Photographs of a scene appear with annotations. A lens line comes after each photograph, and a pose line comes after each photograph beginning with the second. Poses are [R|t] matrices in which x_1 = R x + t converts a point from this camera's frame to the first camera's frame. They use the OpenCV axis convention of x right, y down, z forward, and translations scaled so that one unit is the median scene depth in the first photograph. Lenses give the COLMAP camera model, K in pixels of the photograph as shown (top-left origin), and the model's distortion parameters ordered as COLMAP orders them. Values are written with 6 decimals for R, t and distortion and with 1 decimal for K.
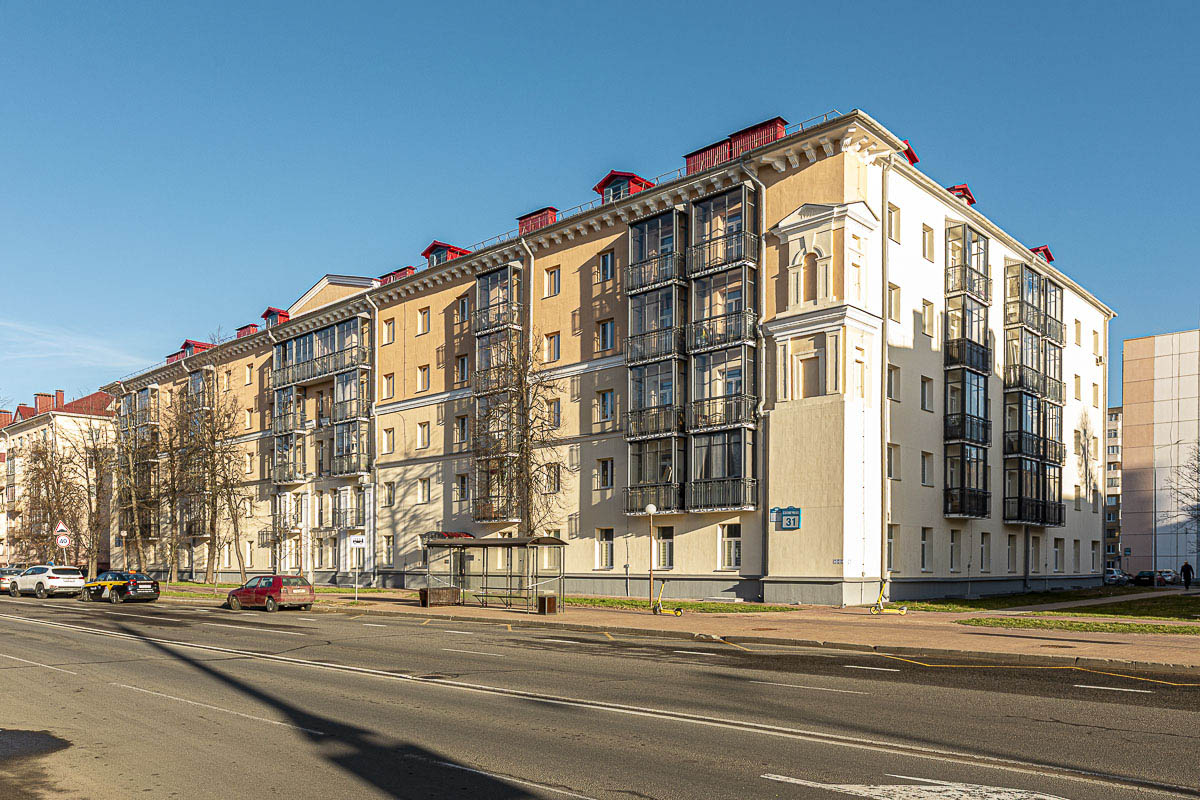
lens RADIAL K [[932.4, 0, 600.0], [0, 932.4, 400.0], [0, 0, 1]] dist [0.006409, 0.000410]
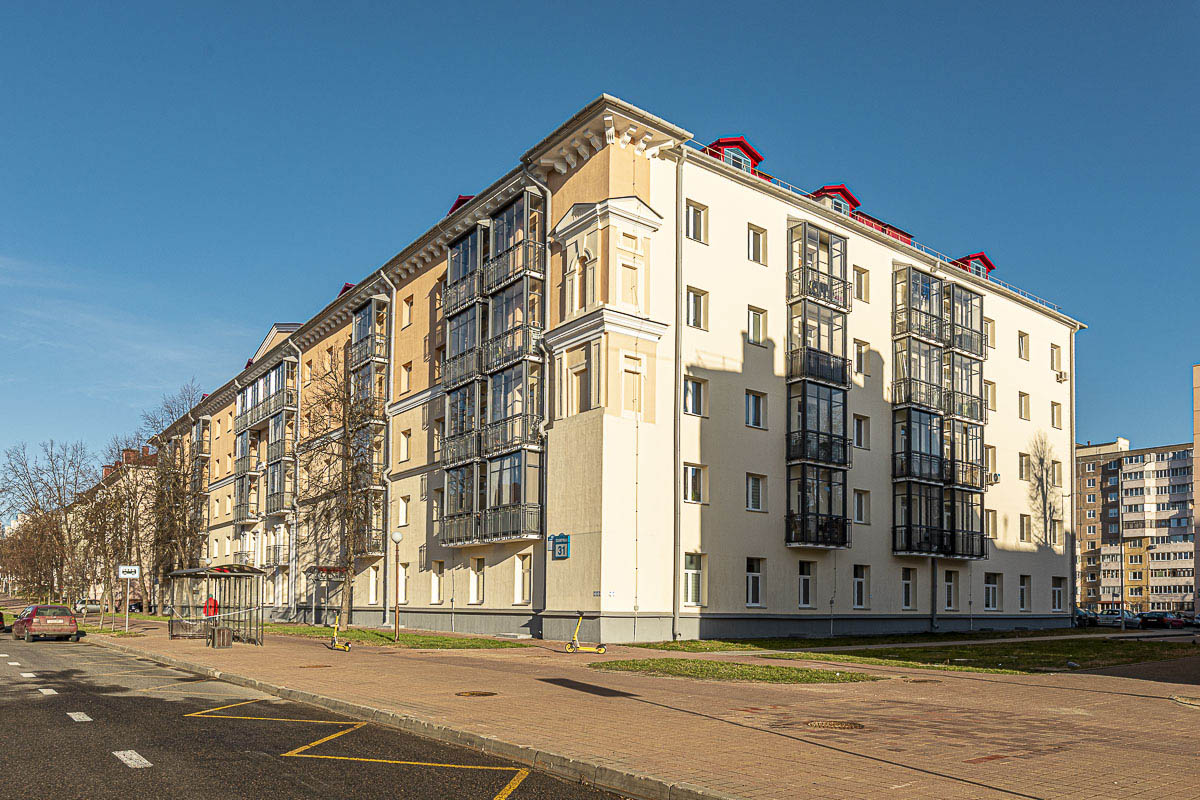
lens RADIAL K [[867.2, 0, 600.3], [0, 867.2, 427.3], [0, 0, 1]] dist [-0.002107, 0.001456]
pose [[0.986236, -0.028261, -0.162912, 0.360244], [0.023199, 0.999190, -0.032887, 0.037046], [0.163709, 0.028655, 0.986092, 0.157879]]
